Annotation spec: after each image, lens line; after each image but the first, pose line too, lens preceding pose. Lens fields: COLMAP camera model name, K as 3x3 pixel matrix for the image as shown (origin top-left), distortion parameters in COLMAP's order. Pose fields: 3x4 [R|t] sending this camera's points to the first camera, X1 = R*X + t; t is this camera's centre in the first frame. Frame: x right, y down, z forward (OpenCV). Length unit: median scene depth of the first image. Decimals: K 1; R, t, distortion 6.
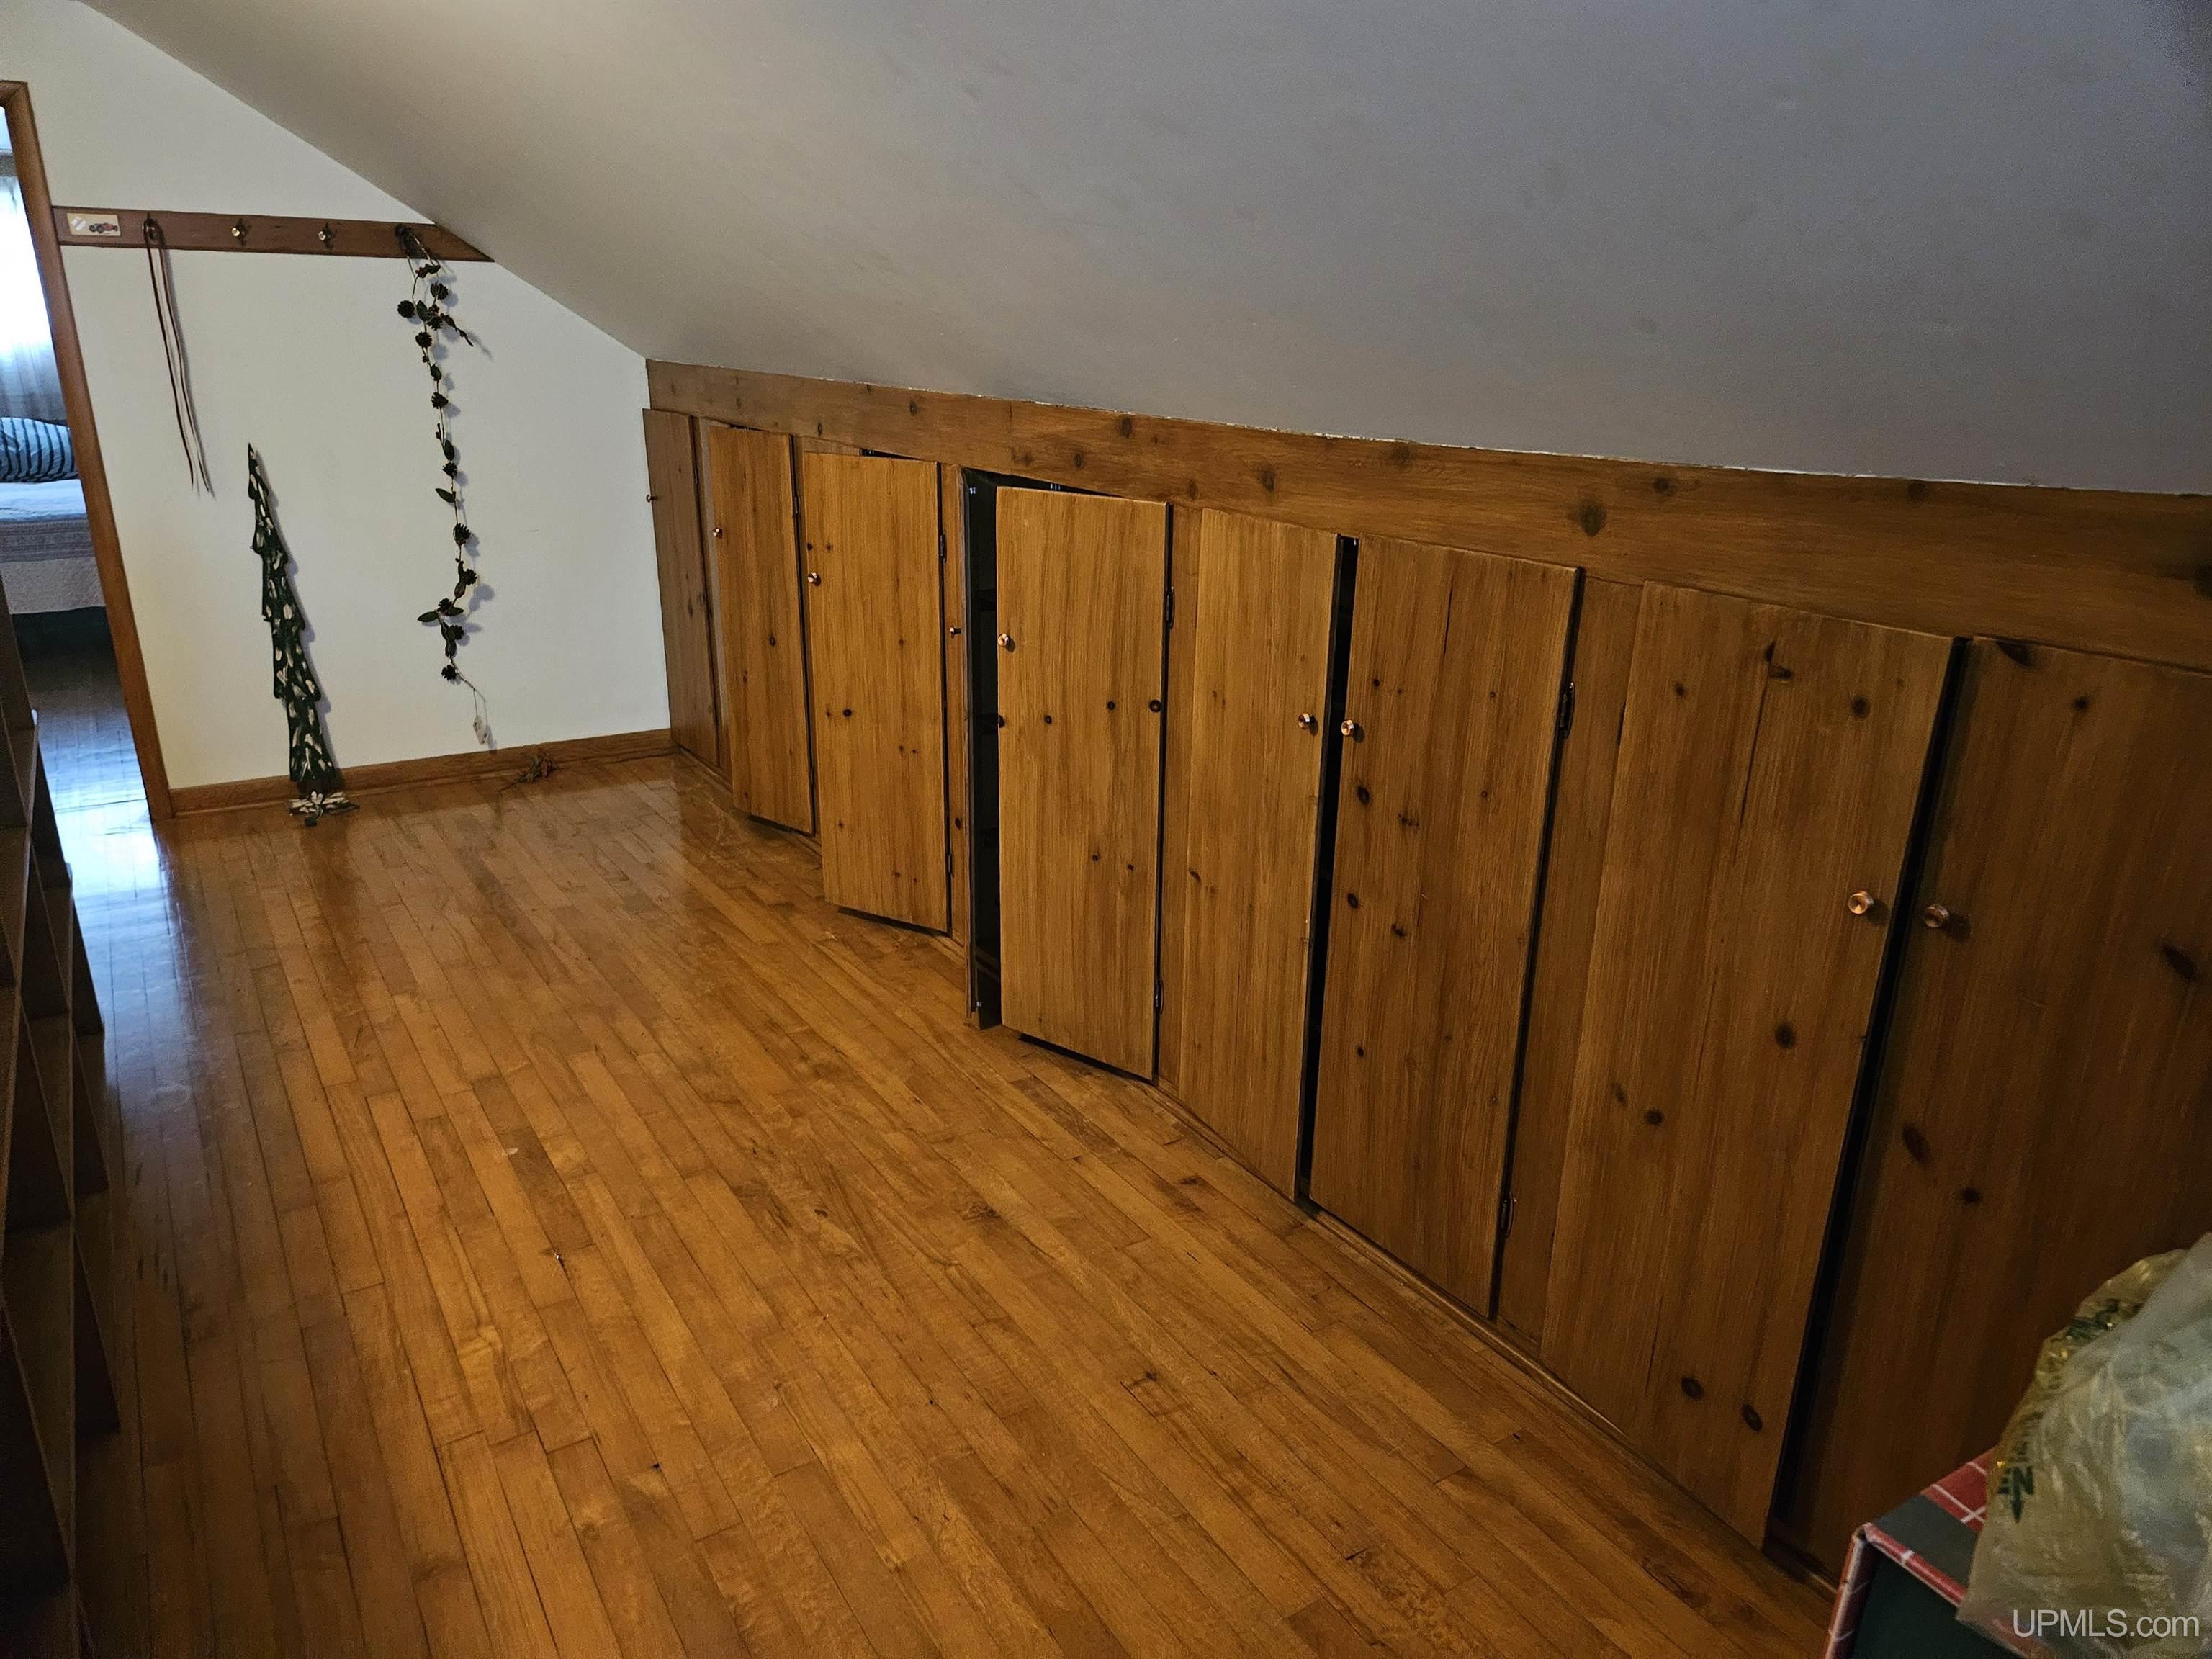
lens RADIAL K [[1463.4, 0, 1100.7], [0, 1463.4, 848.3], [0, 0, 1]] dist [0.029354, -0.022480]
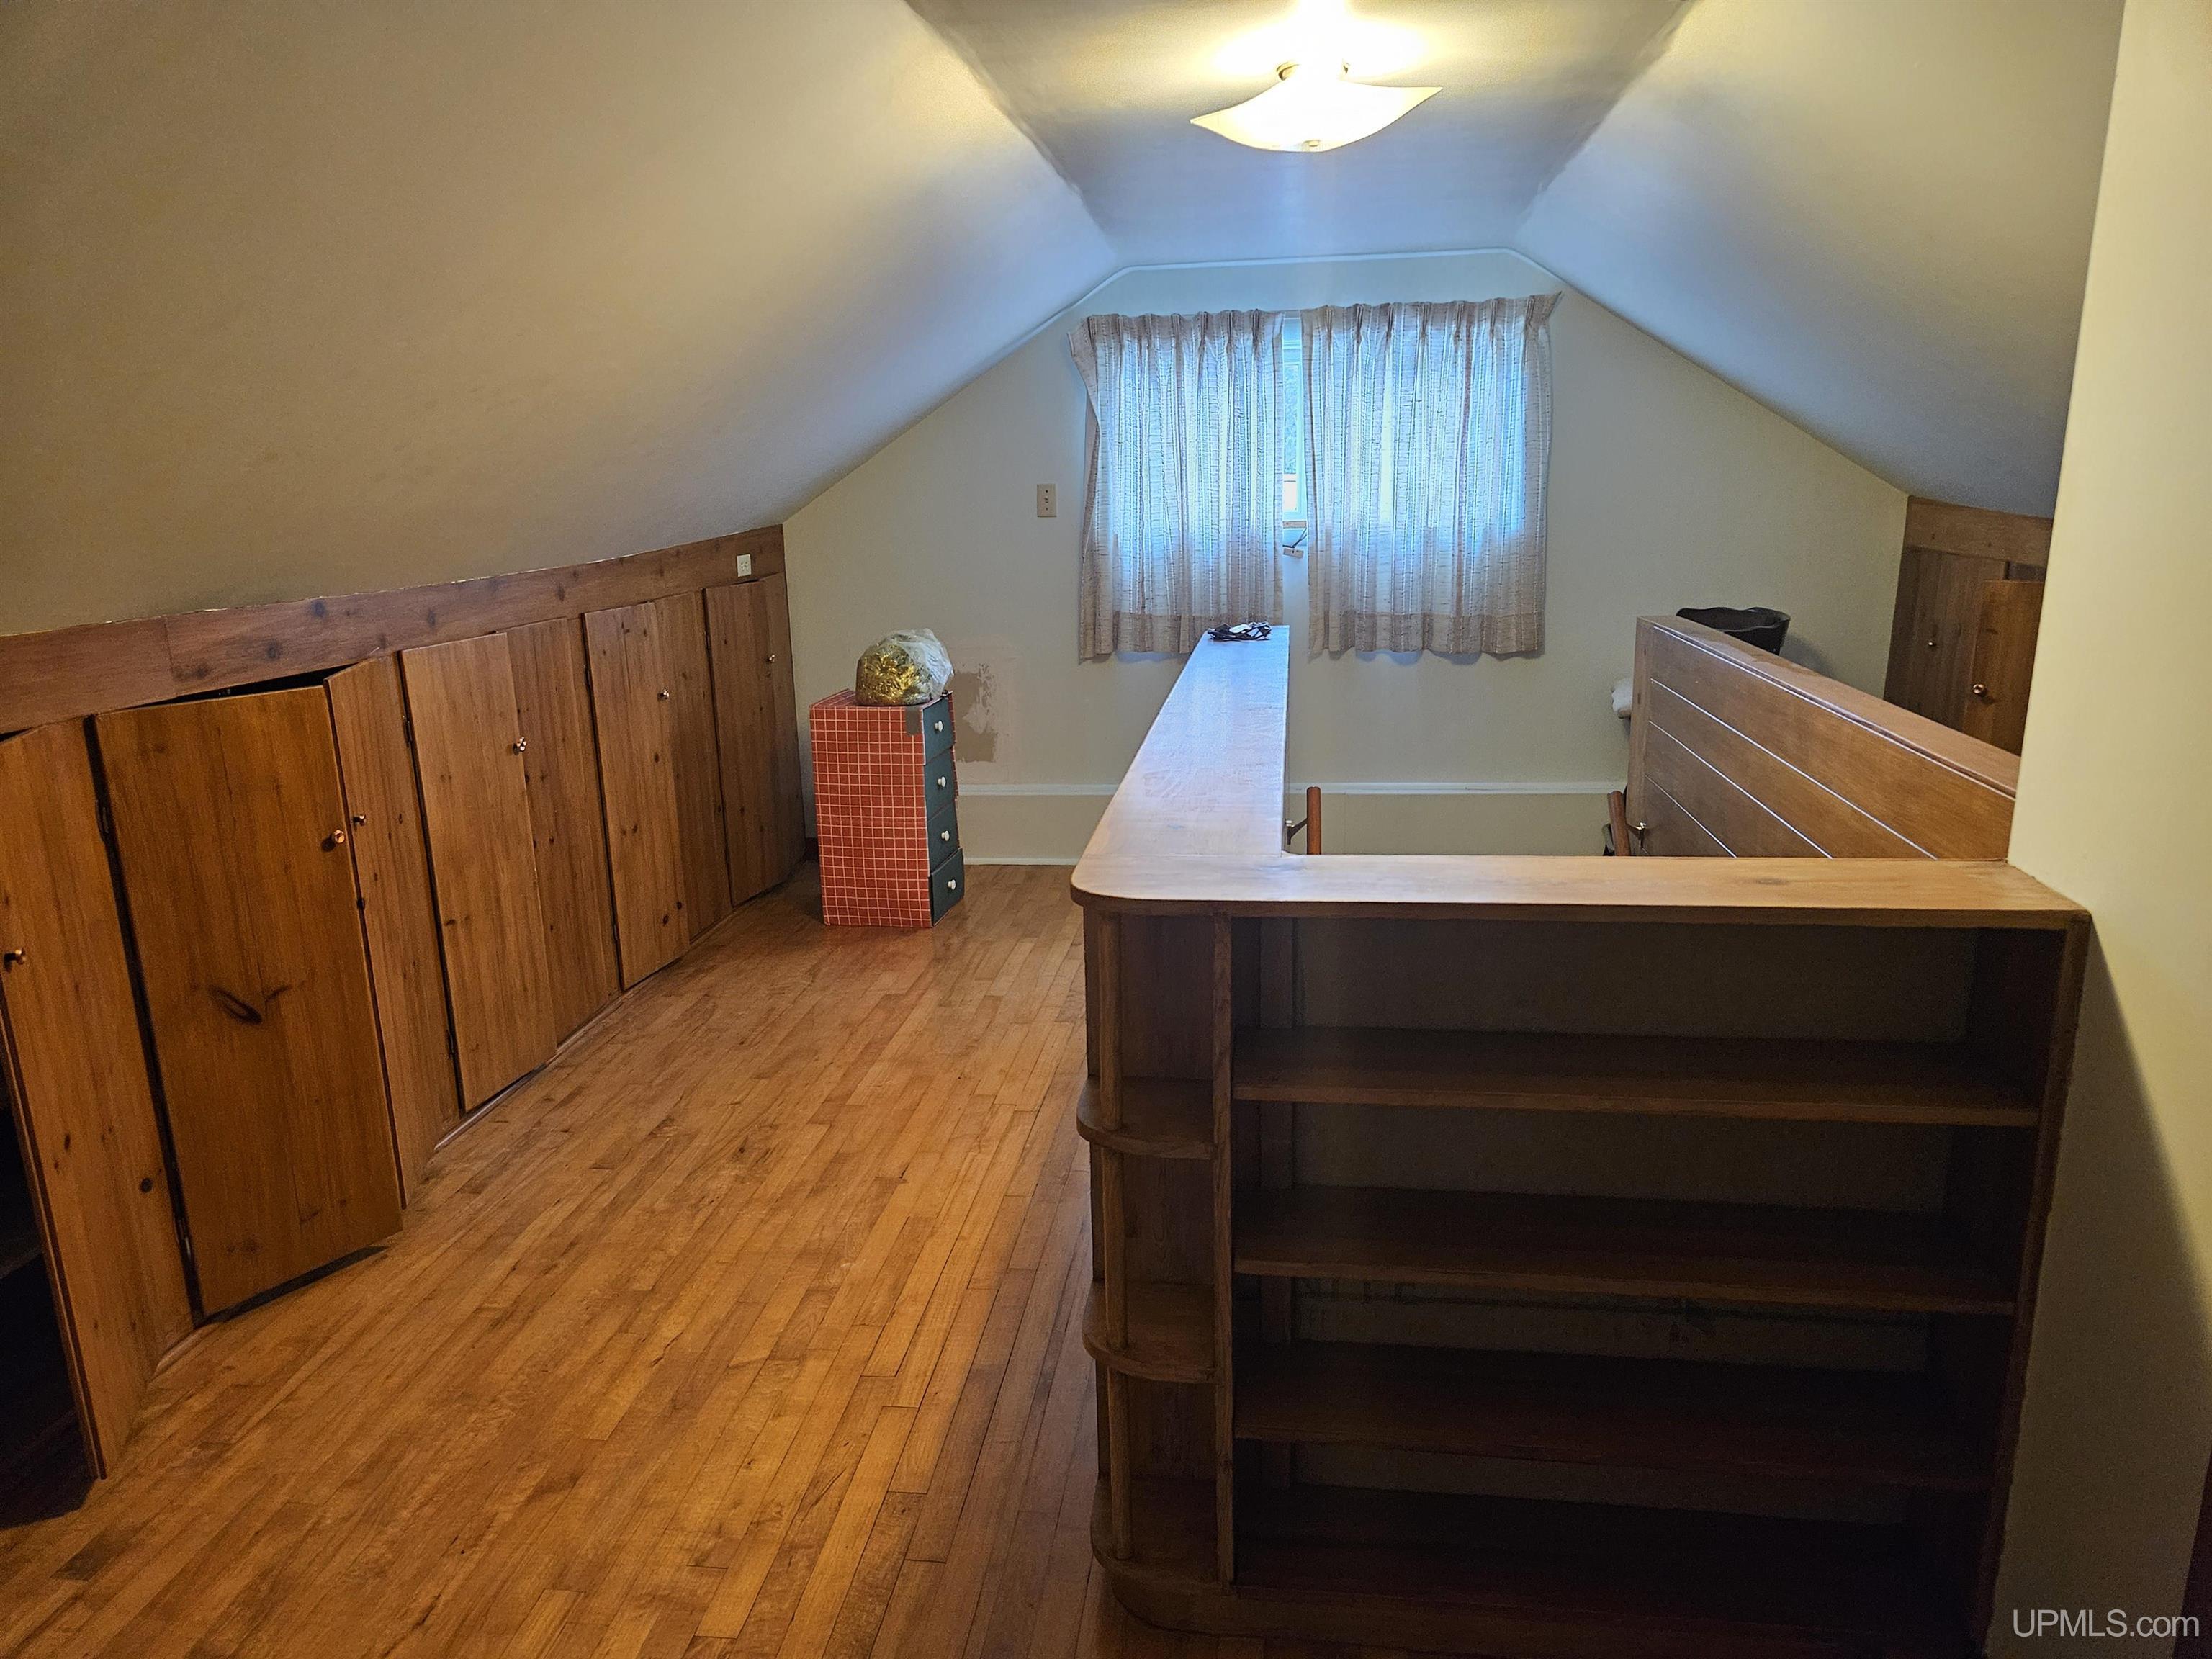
lens RADIAL K [[1463.4, 0, 1107.7], [0, 1463.4, 820.9], [0, 0, 1]] dist [0.029354, -0.022480]
pose [[-0.763341, -0.146873, 0.629078, -1.280444], [0.225547, 0.851932, 0.472589, -0.585797], [-0.605342, 0.502633, -0.617188, 1.507274]]
